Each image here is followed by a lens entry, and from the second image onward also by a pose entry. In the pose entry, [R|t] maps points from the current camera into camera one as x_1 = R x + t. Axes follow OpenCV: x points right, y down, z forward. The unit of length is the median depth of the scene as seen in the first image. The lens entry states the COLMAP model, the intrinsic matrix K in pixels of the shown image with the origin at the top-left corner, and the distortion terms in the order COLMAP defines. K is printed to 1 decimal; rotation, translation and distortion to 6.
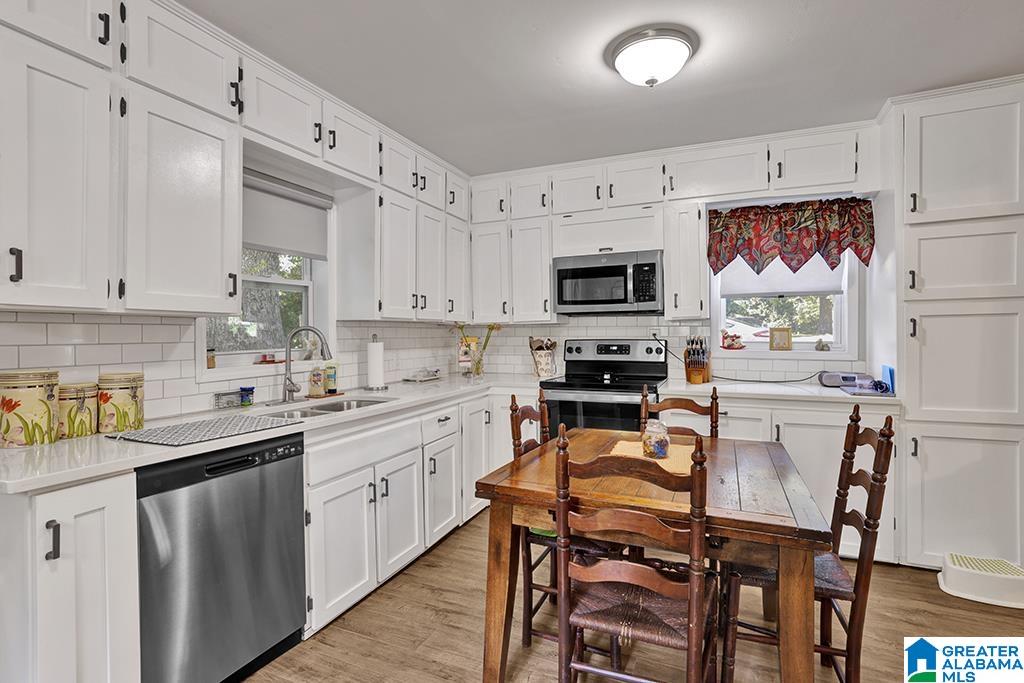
lens RADIAL K [[486.9, 0, 518.6], [0, 486.9, 336.2], [0, 0, 1]] dist [-0.018297, 0.000069]
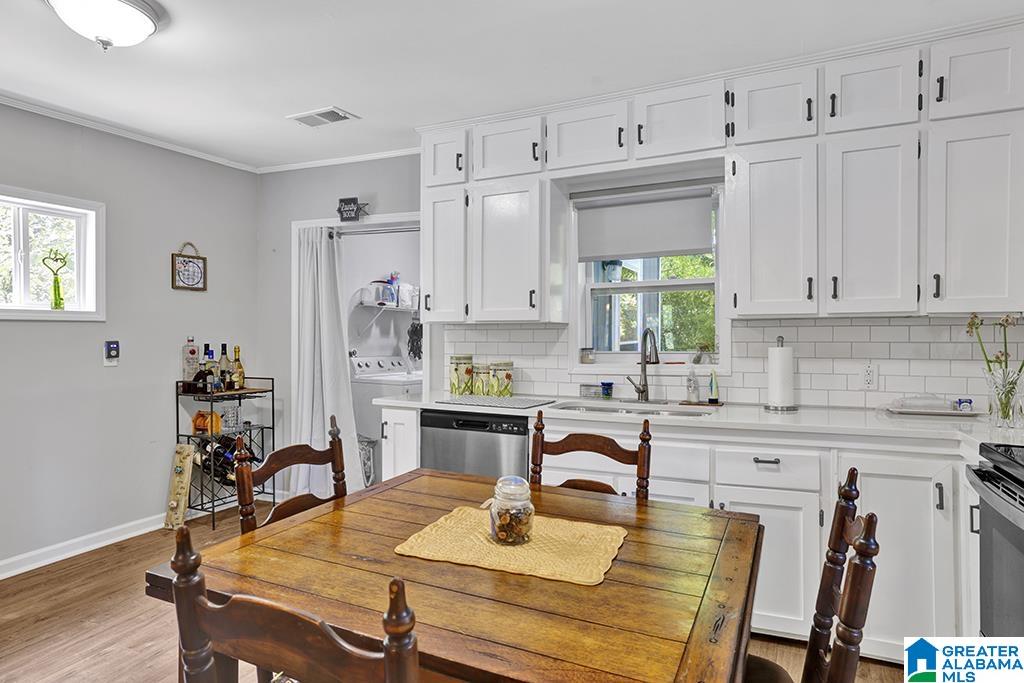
lens RADIAL K [[556.5, 0, 516.1], [0, 556.5, 340.6], [0, 0, 1]] dist [-0.016309, -0.000197]
pose [[-0.011548, 0.007185, -0.999908, 0.697395], [-0.004772, 0.999962, 0.007240, -0.001636], [0.999922, 0.004855, -0.011513, 0.736071]]
